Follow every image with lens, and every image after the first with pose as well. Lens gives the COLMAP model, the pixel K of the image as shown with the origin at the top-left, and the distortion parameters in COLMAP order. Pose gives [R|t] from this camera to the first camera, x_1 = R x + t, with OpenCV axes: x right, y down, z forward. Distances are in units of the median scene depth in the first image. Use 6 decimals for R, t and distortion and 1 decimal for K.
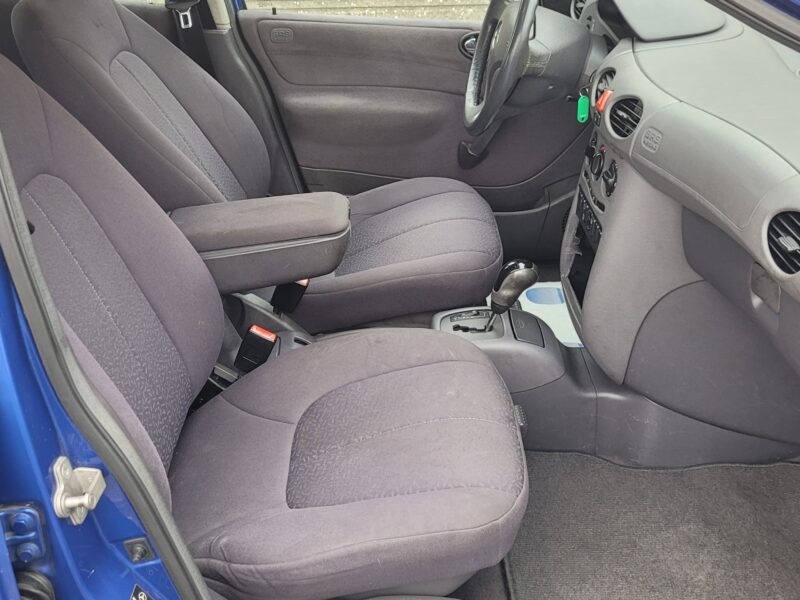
lens RADIAL K [[1023.1, 0, 393.4], [0, 1023.1, 299.1], [0, 0, 1]] dist [0.037985, 0.025762]
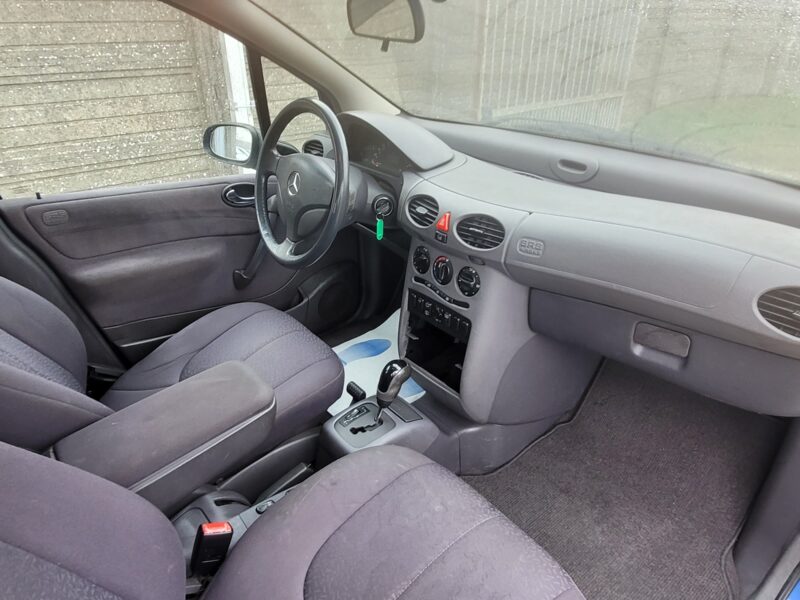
lens RADIAL K [[528.6, 0, 400.2], [0, 528.6, 312.9], [0, 0, 1]] dist [0.002513, 0.001469]
pose [[0.785154, -0.292540, 0.545851, -0.155969], [0.279587, 0.953905, 0.109071, -0.126184], [-0.552598, 0.066976, 0.830753, 0.370272]]
